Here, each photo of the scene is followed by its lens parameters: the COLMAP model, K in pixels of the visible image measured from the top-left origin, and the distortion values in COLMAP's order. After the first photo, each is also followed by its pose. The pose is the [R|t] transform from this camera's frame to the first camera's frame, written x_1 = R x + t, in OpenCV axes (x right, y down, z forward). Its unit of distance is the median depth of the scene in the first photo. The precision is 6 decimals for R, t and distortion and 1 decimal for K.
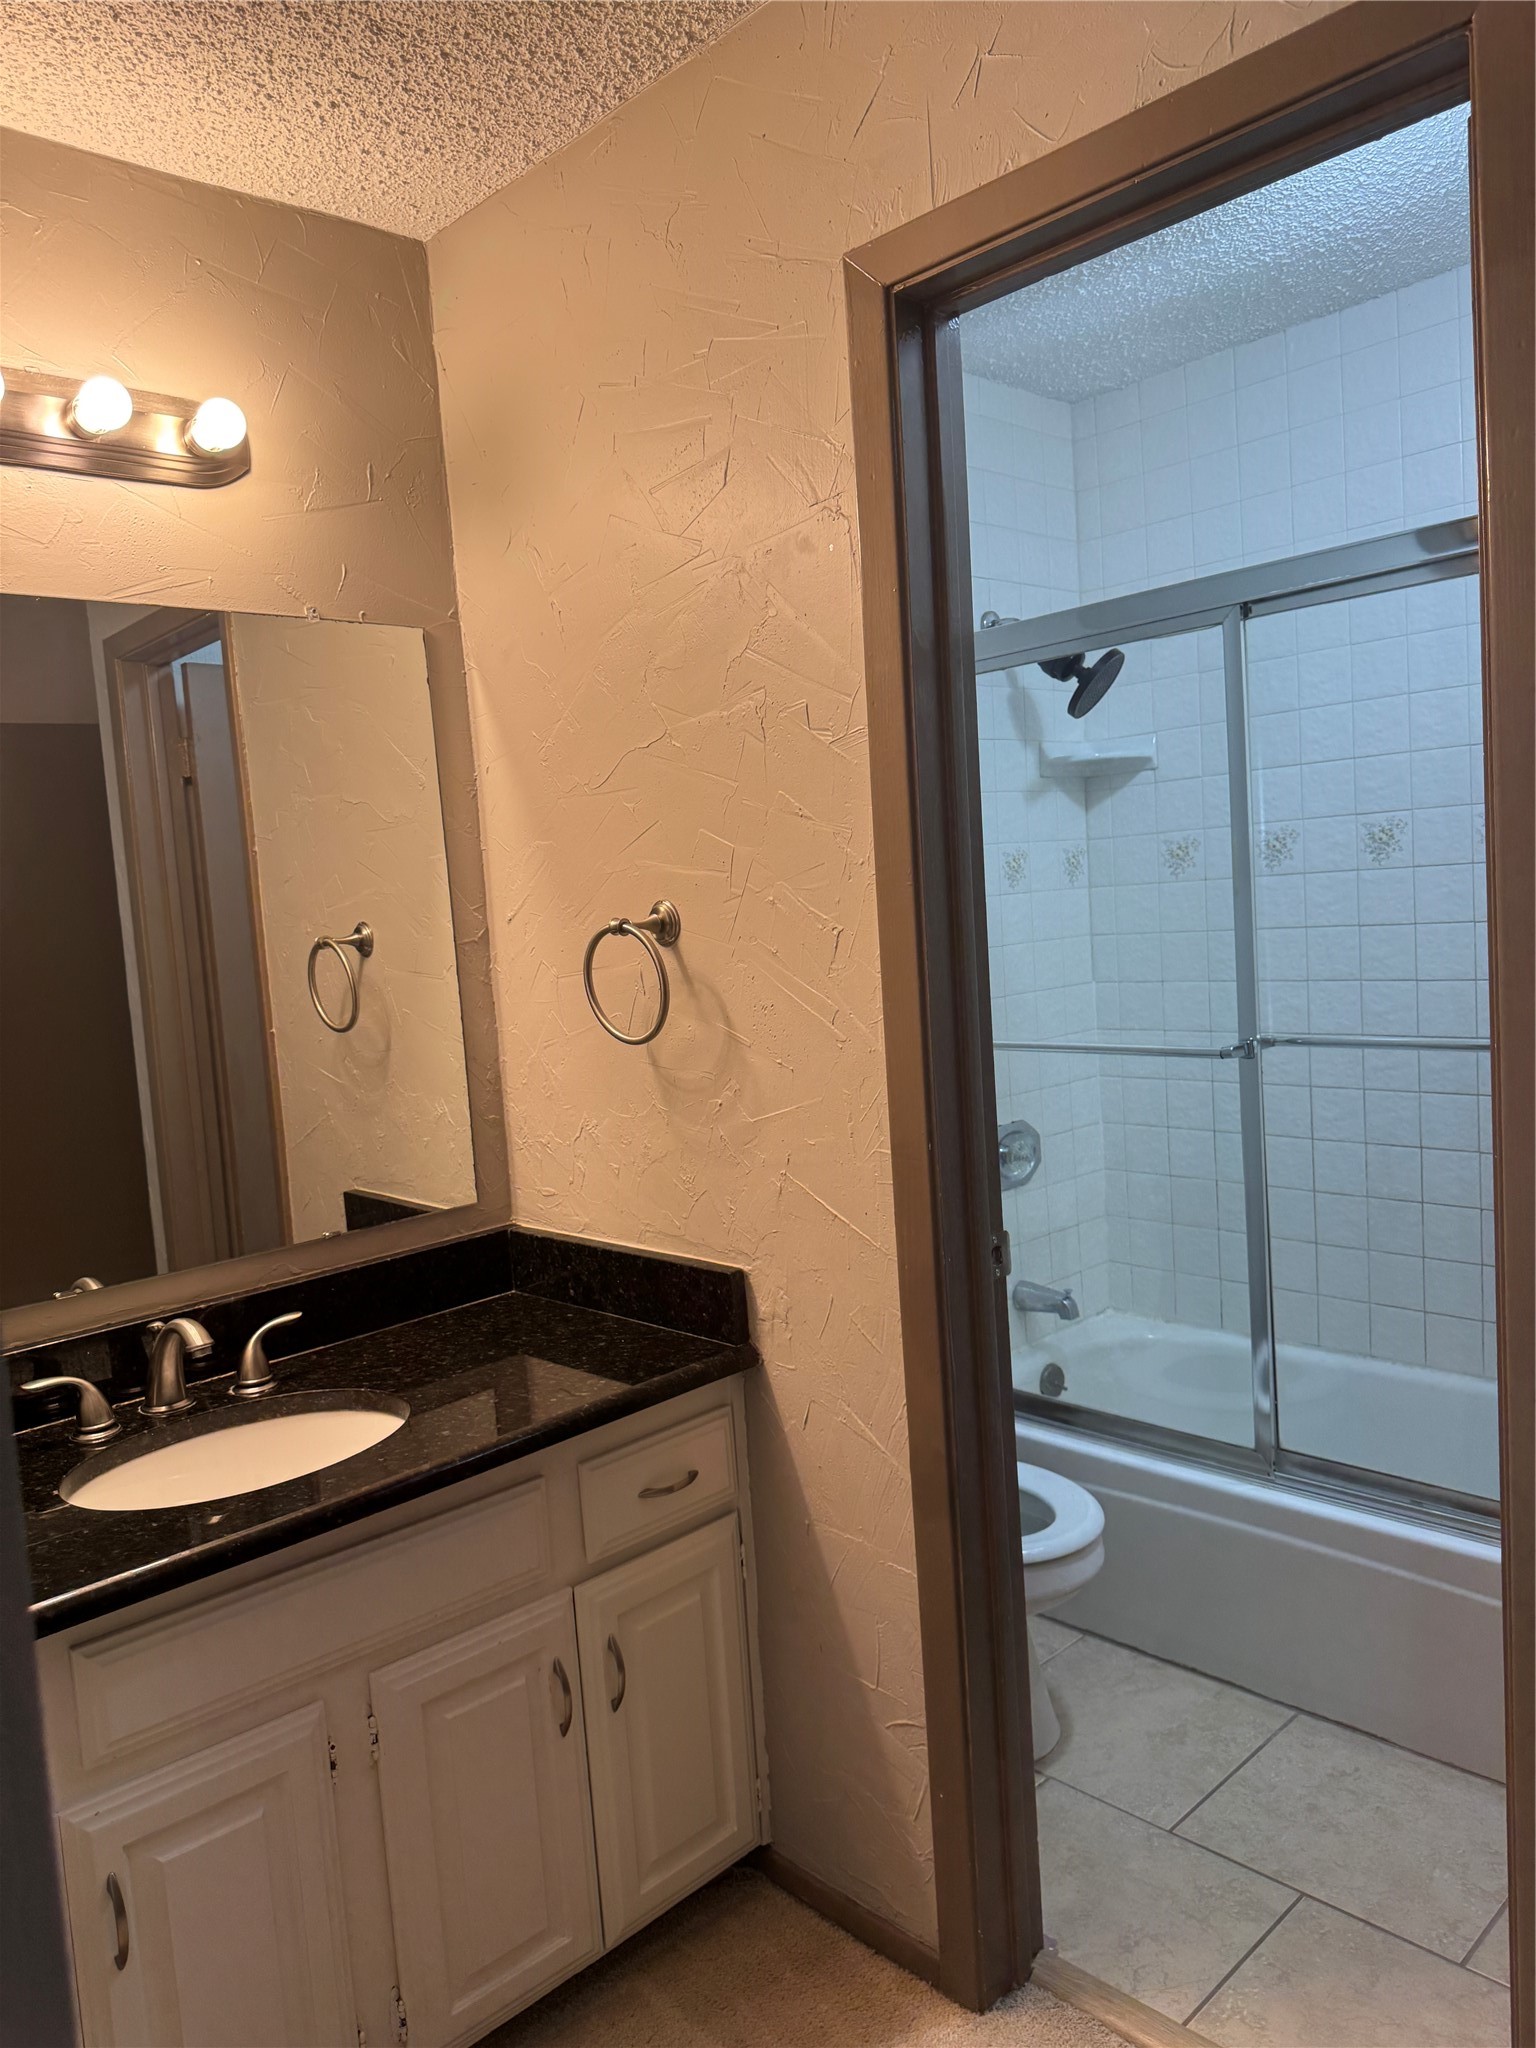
lens RADIAL K [[1473.0, 0, 768.4], [0, 1473.0, 1036.9], [0, 0, 1]] dist [0.084399, -0.134734]
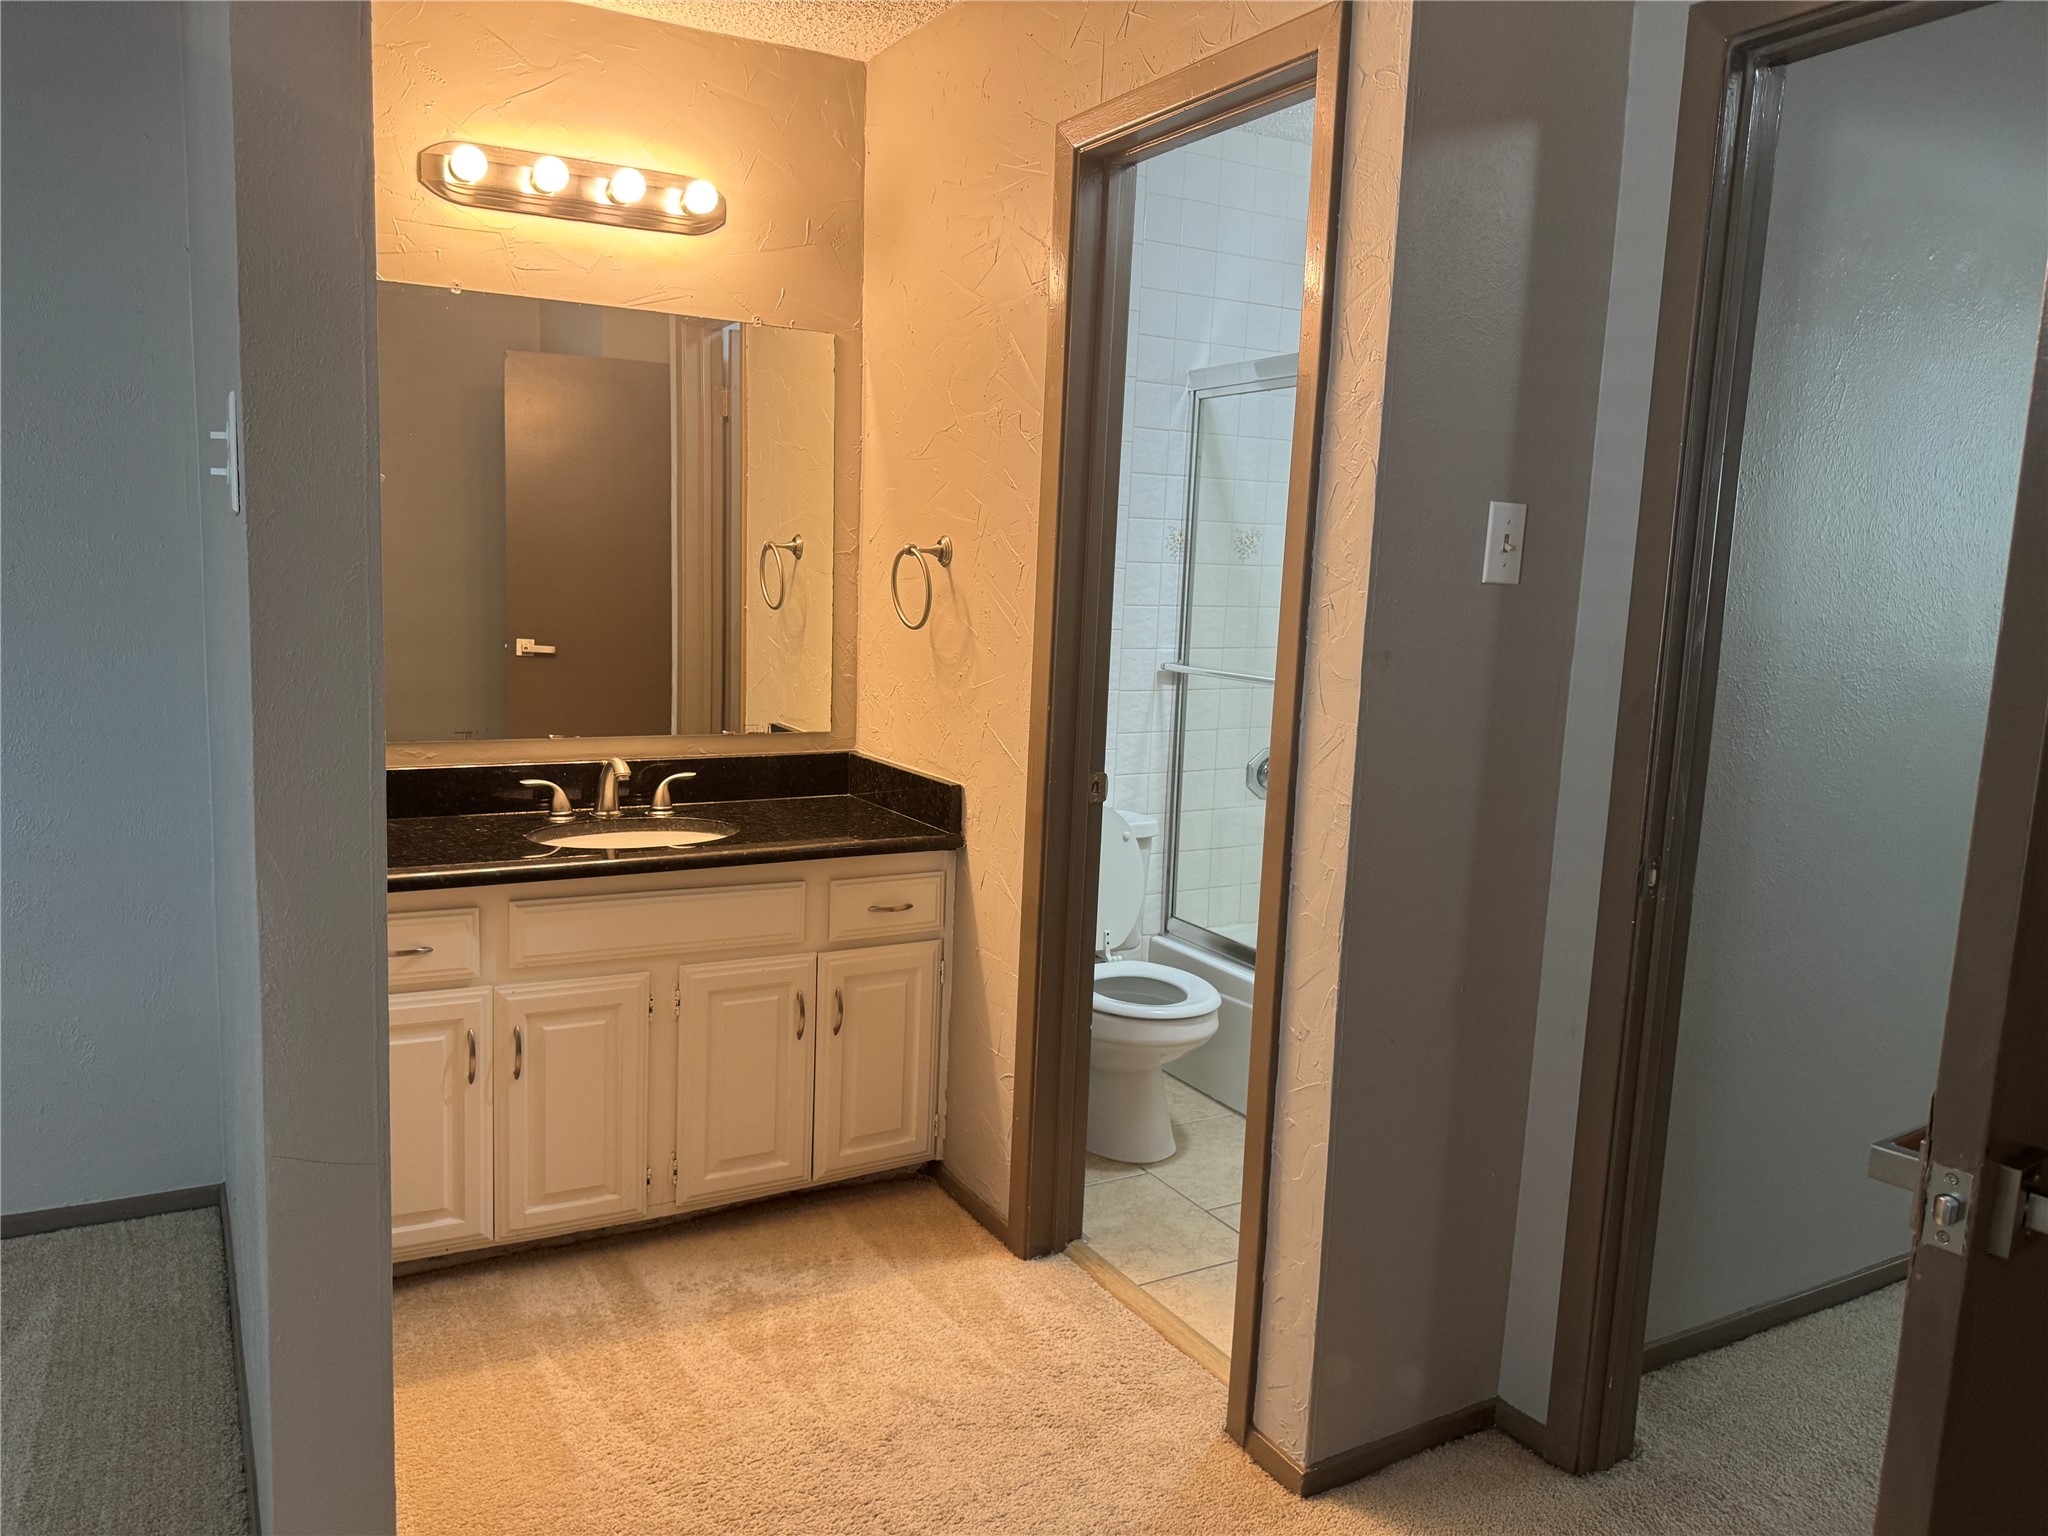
lens RADIAL K [[1459.5, 0, 1011.3], [0, 1459.5, 778.7], [0, 0, 1]] dist [0.128927, -0.269514]
pose [[0.964921, 0.136480, -0.224277, 0.368428], [-0.122574, 0.989631, 0.074868, 0.032450], [0.232170, -0.044751, 0.971645, -0.447400]]
